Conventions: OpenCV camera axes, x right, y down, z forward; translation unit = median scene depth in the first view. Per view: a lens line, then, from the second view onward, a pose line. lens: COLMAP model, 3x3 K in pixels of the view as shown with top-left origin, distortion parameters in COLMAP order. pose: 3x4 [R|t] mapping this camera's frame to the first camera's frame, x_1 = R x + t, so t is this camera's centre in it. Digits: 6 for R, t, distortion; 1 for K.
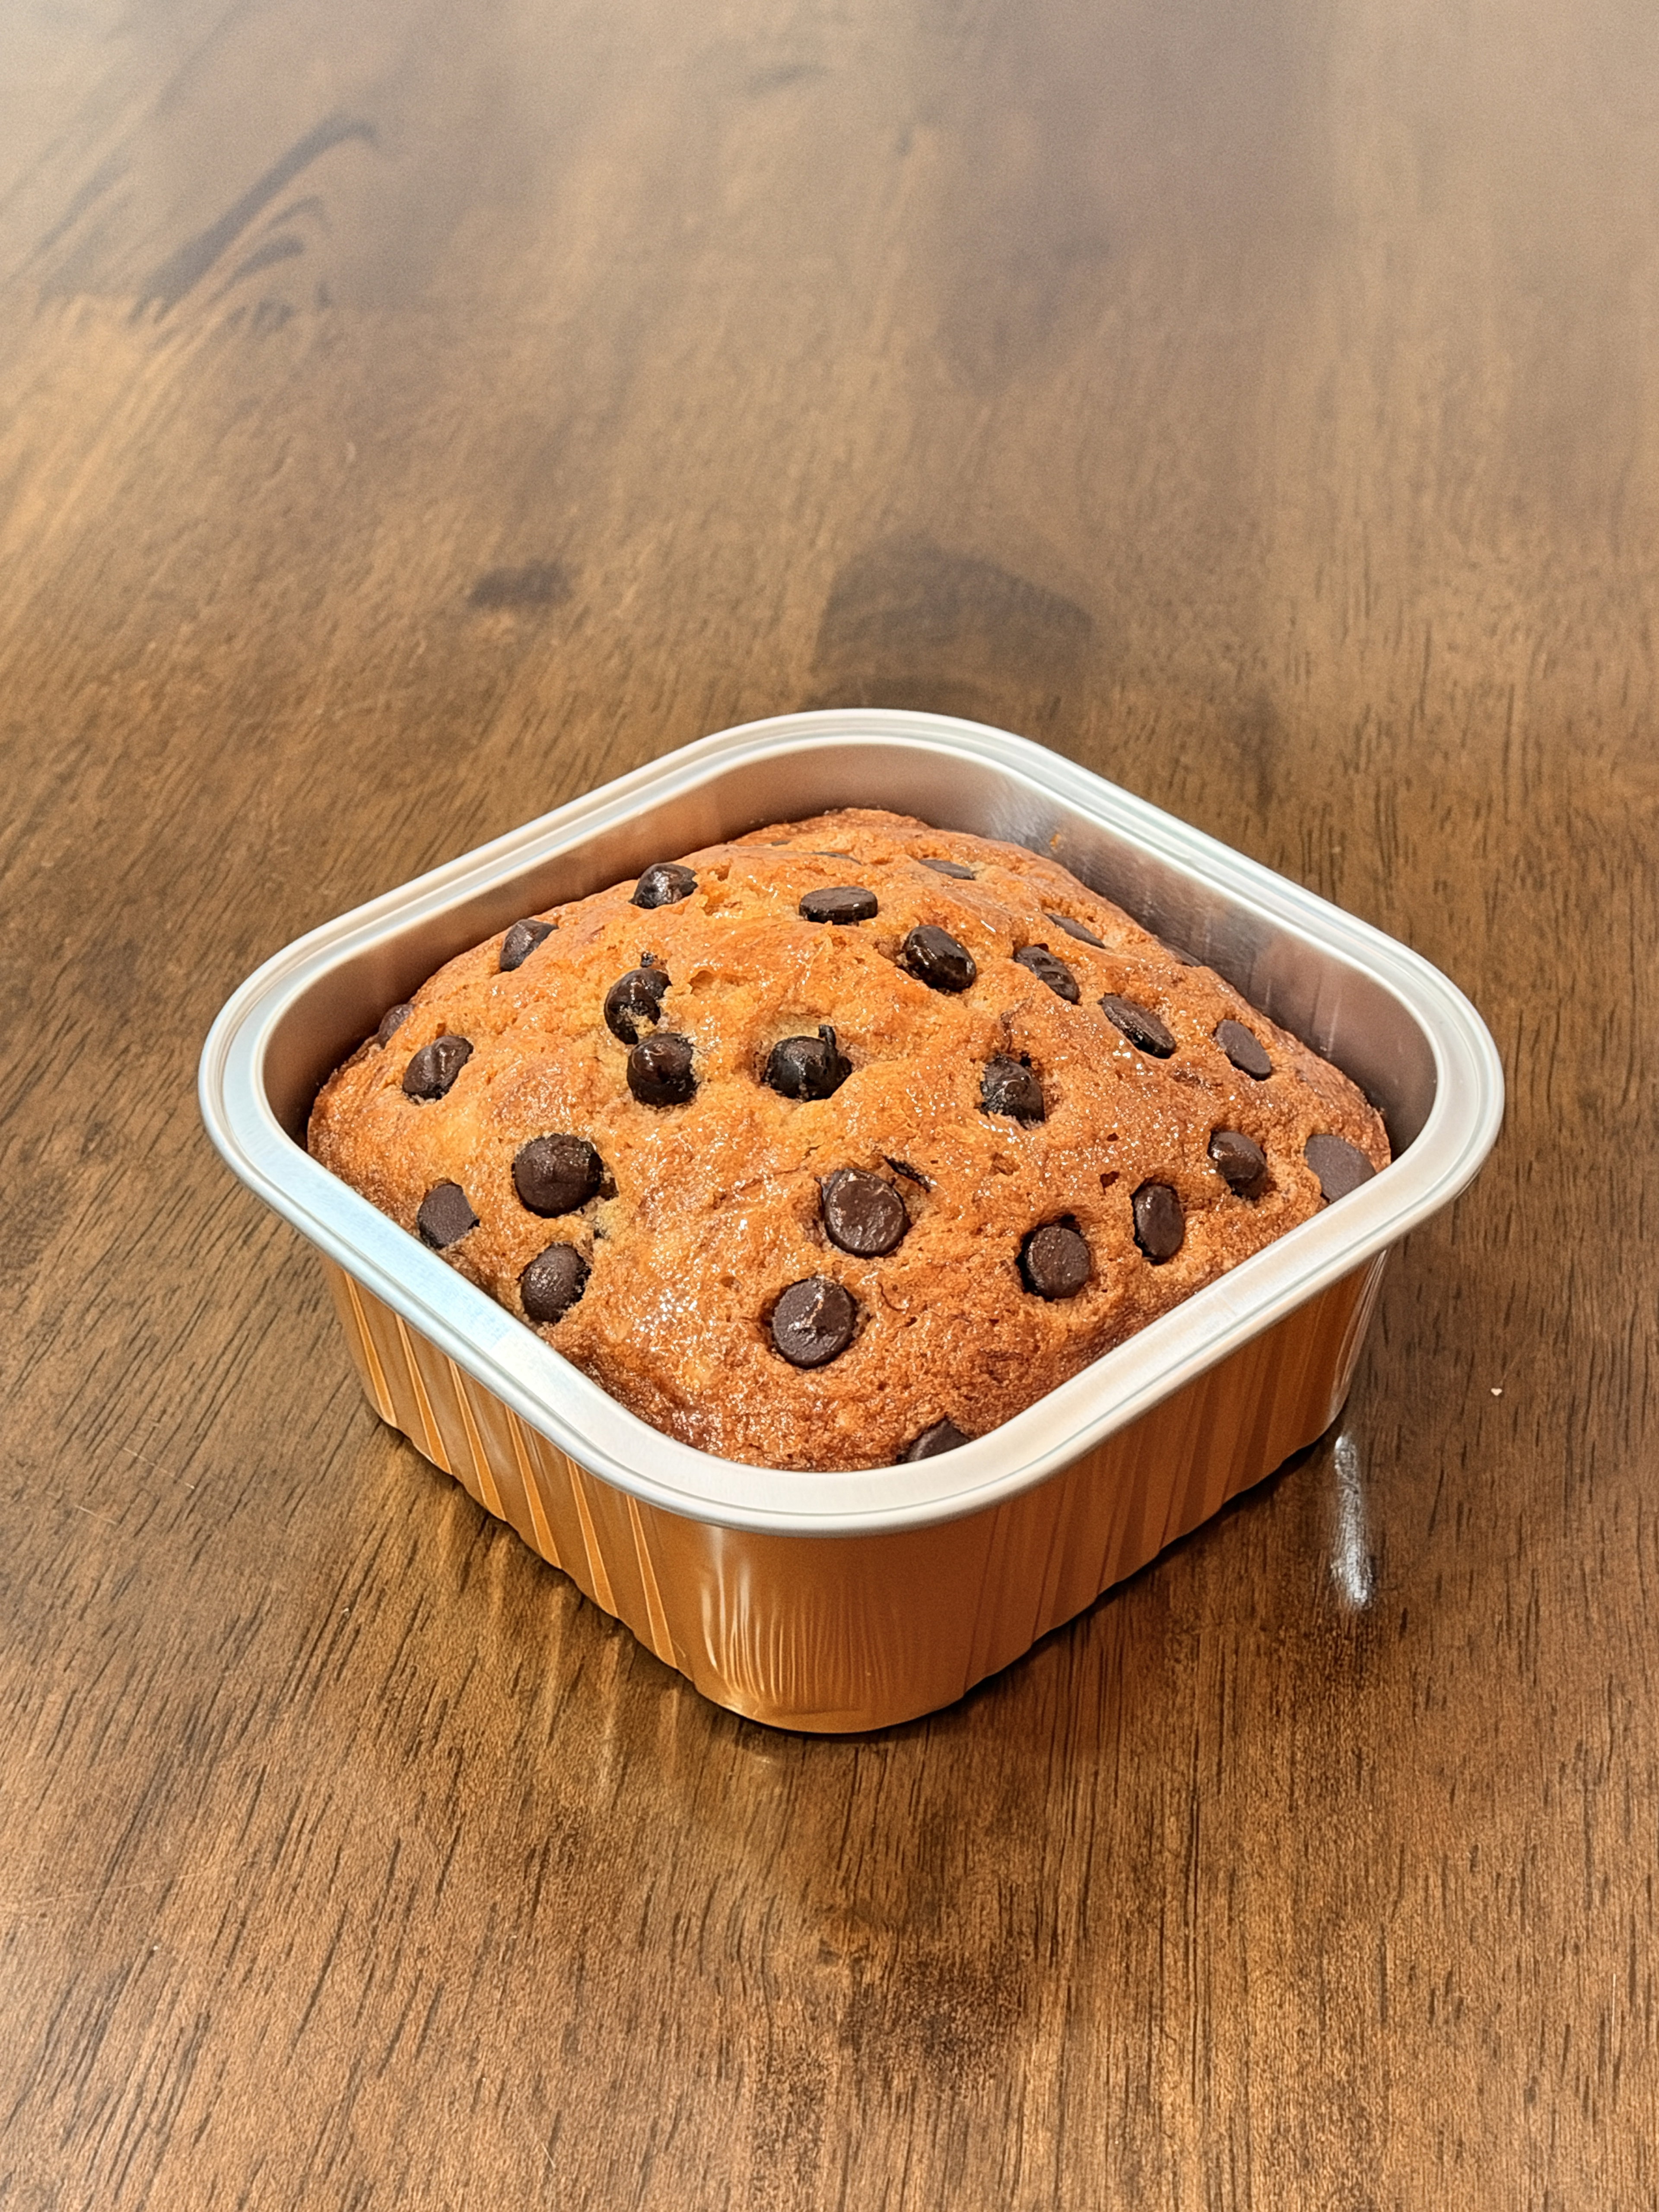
lens RADIAL K [[3204.5, 0, 829.5], [0, 3204.5, 1106.0], [0, 0, 1]] dist [0.329019, -1.261676]
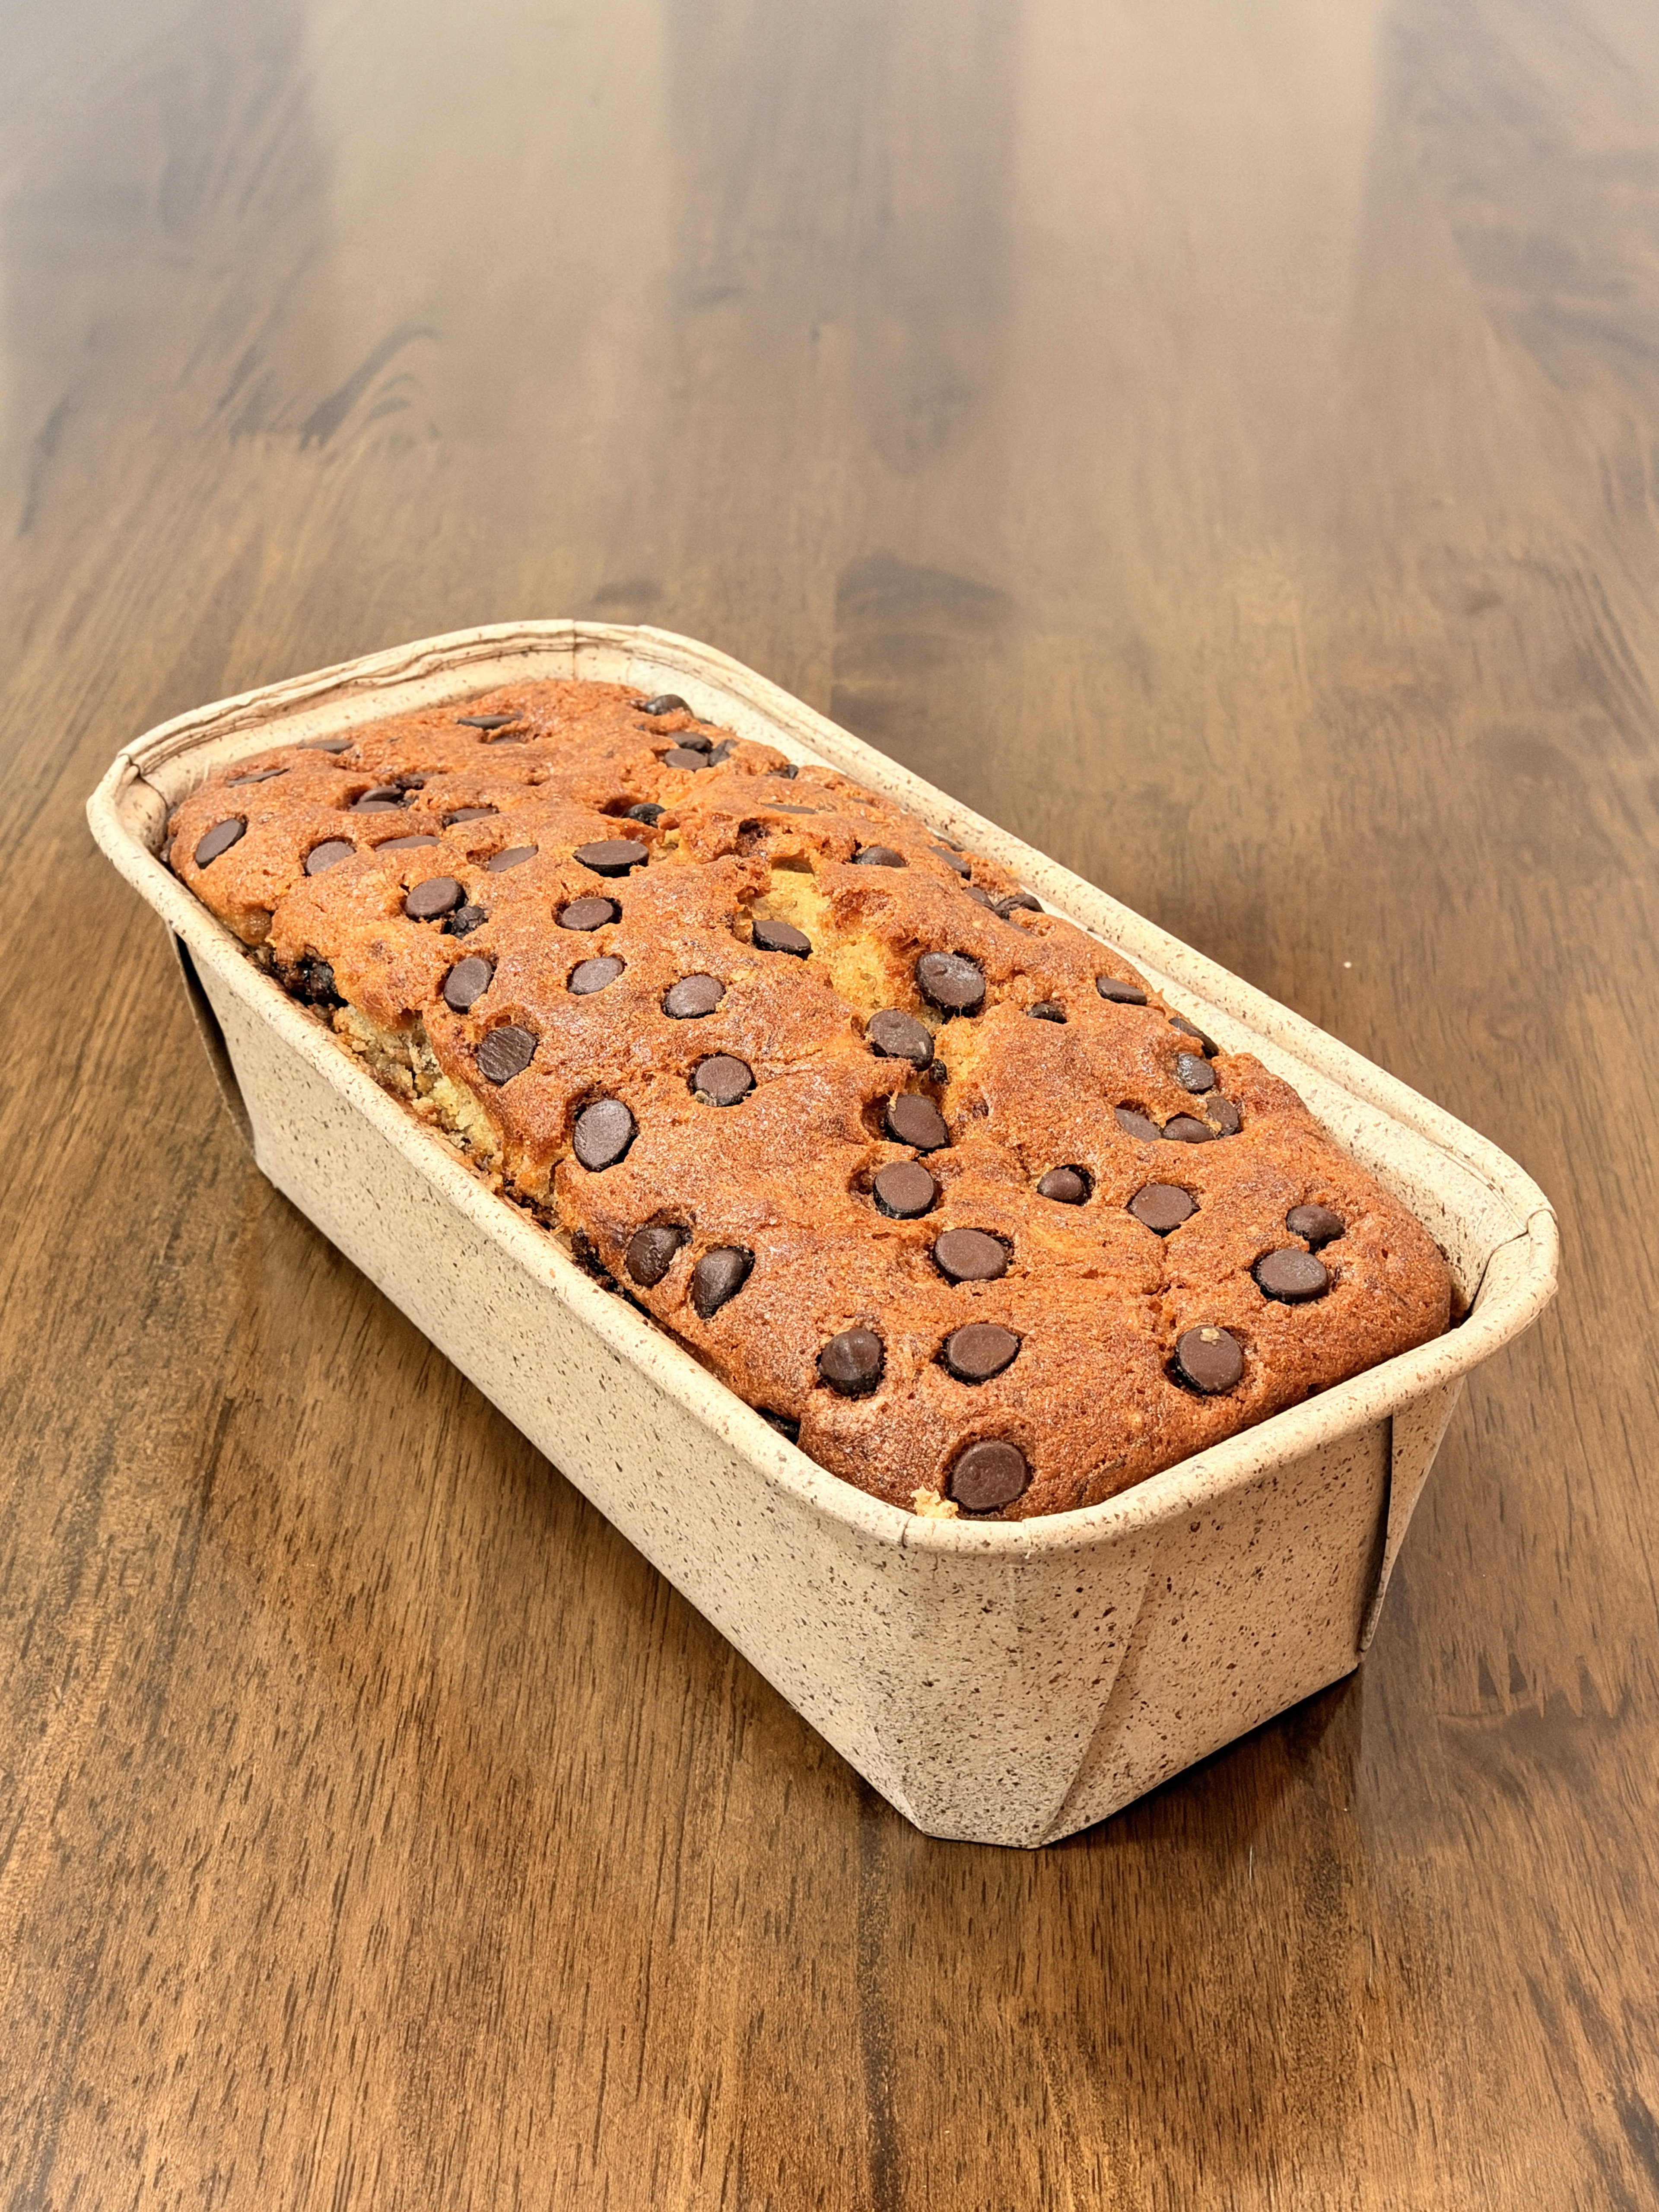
lens RADIAL K [[3074.4, 0, 829.5], [0, 3074.4, 1106.0], [0, 0, 1]] dist [0.313077, -1.161118]
pose [[0.992660, -0.042826, 0.113104, -0.231174], [0.054284, 0.993480, -0.100252, 0.292279], [-0.108073, 0.105656, 0.988513, -0.512573]]
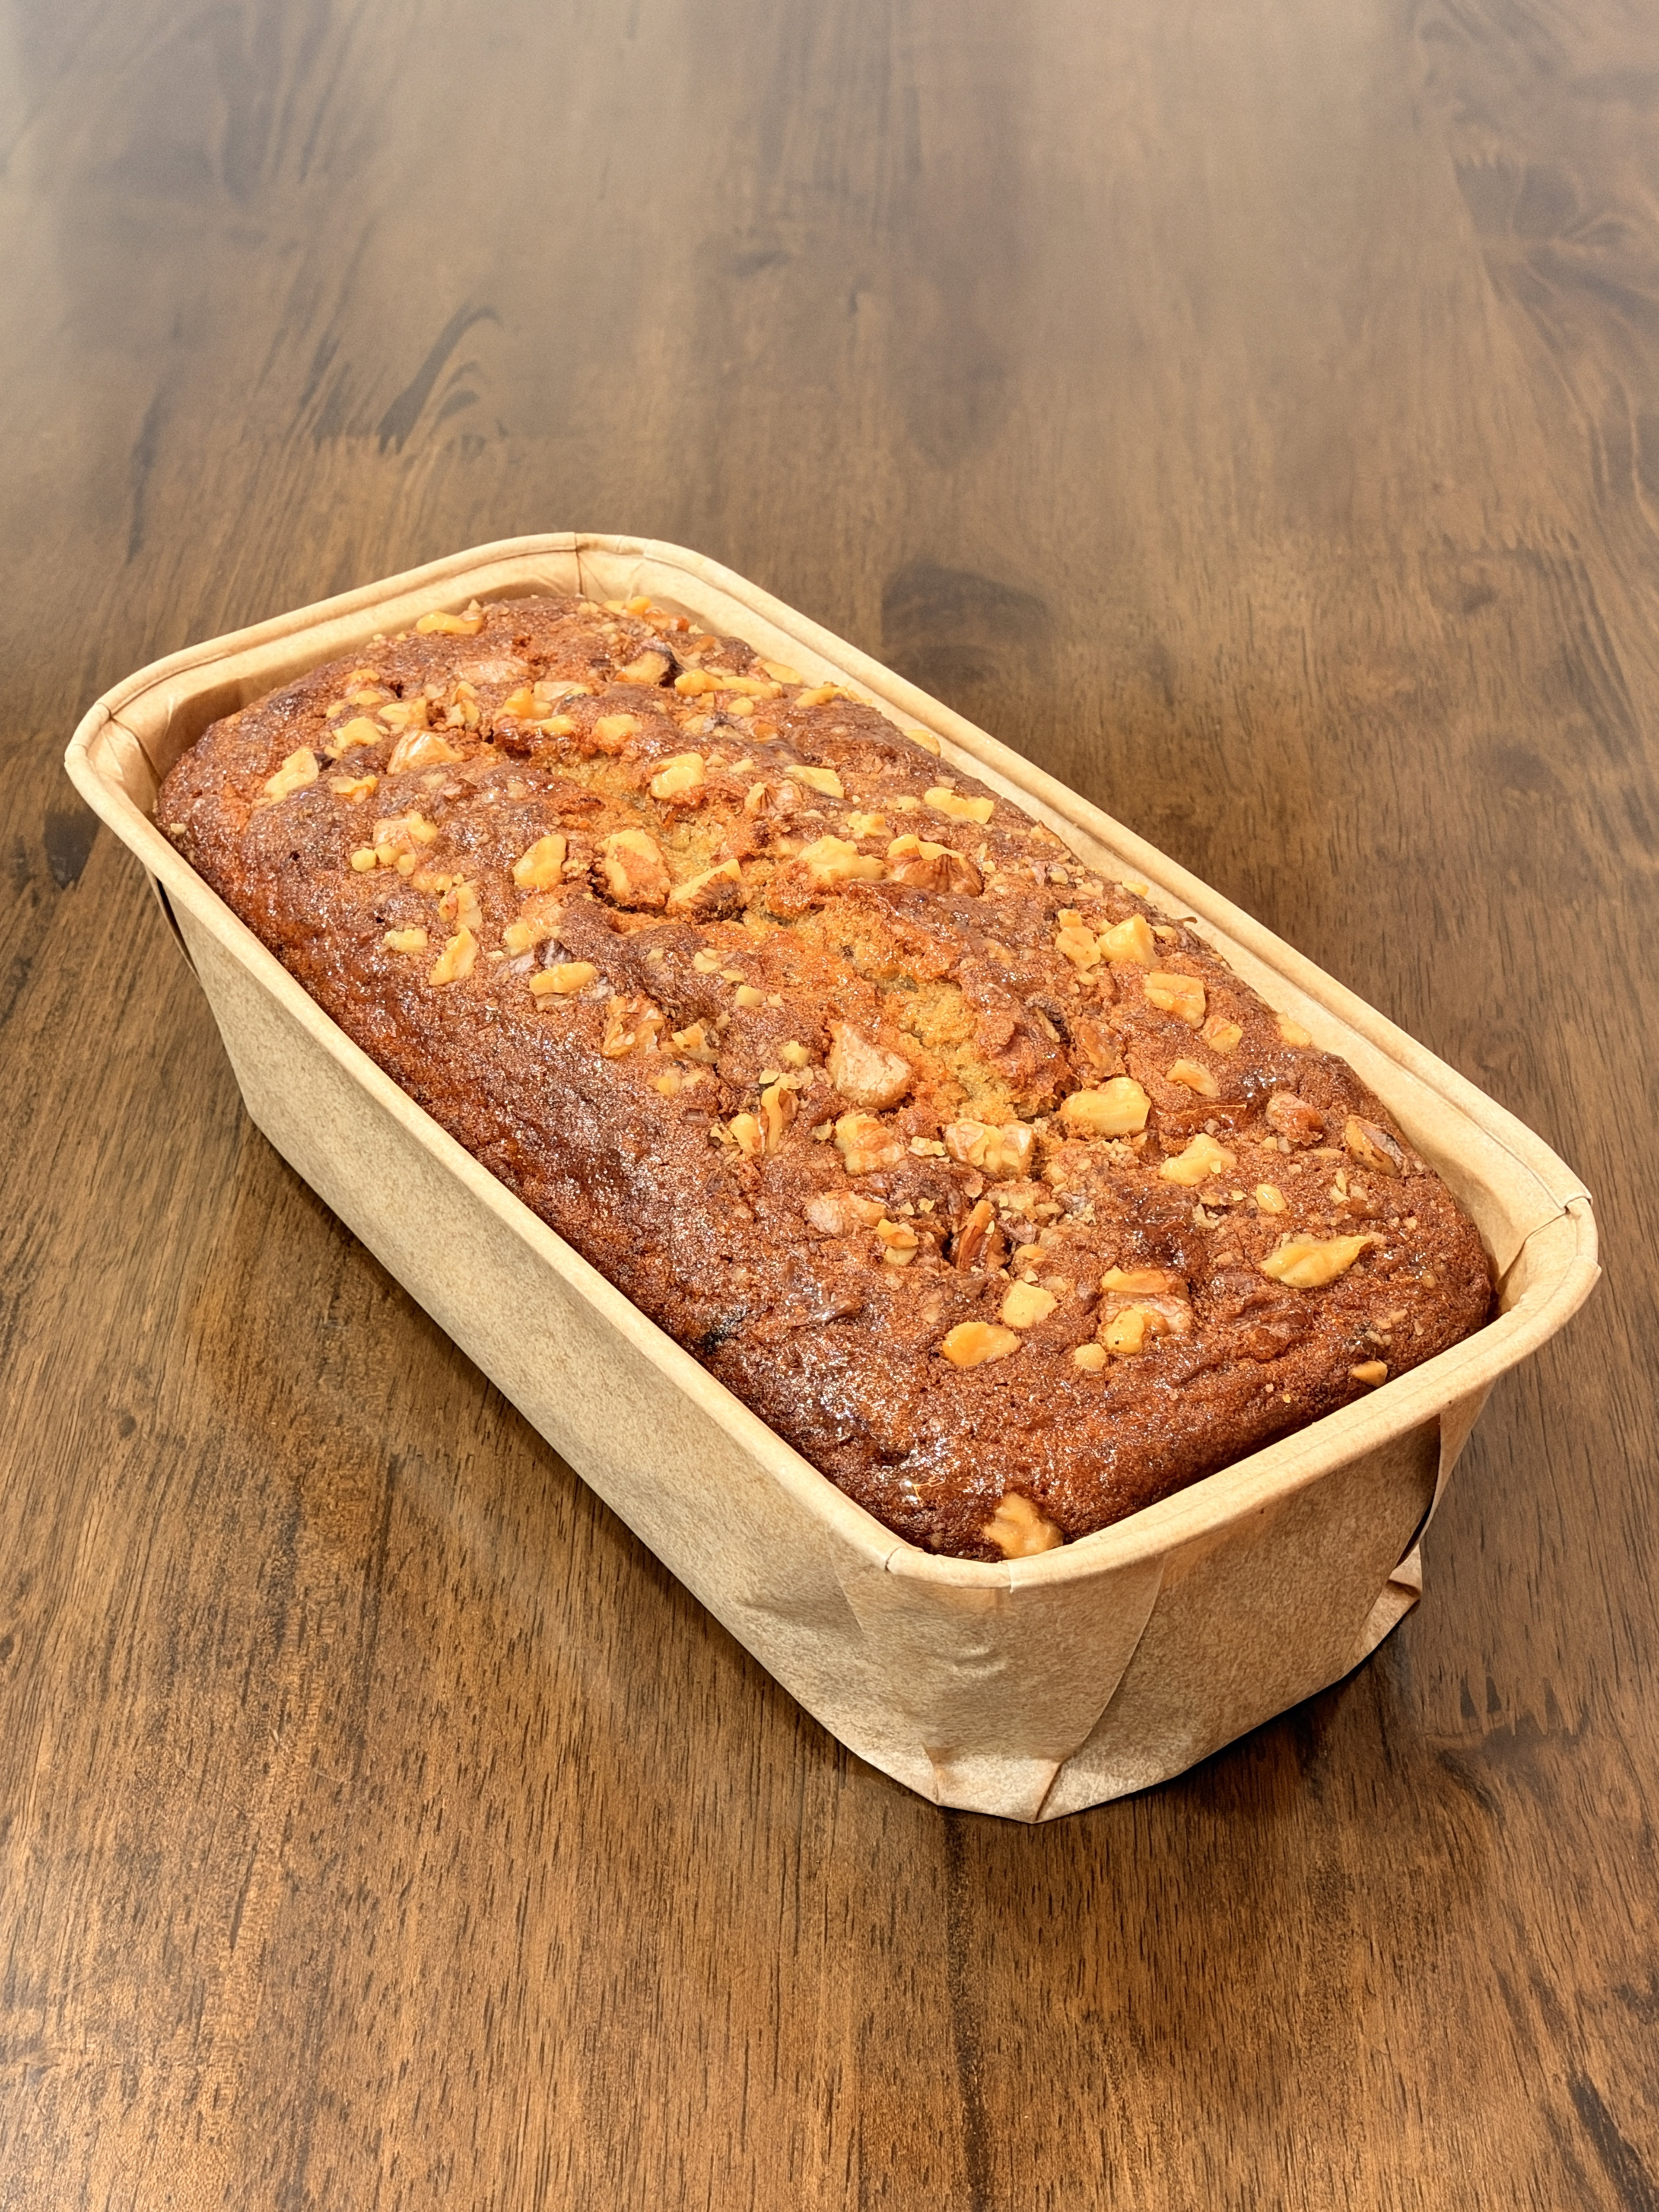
lens RADIAL K [[3052.0, 0, 824.5], [0, 3052.0, 1109.2], [0, 0, 1]] dist [0.309214, -1.112734]
pose [[0.992399, -0.075095, 0.097492, -0.262239], [0.075434, 0.997151, 0.000203, 0.124645], [-0.097229, 0.007153, 0.995236, -0.702615]]
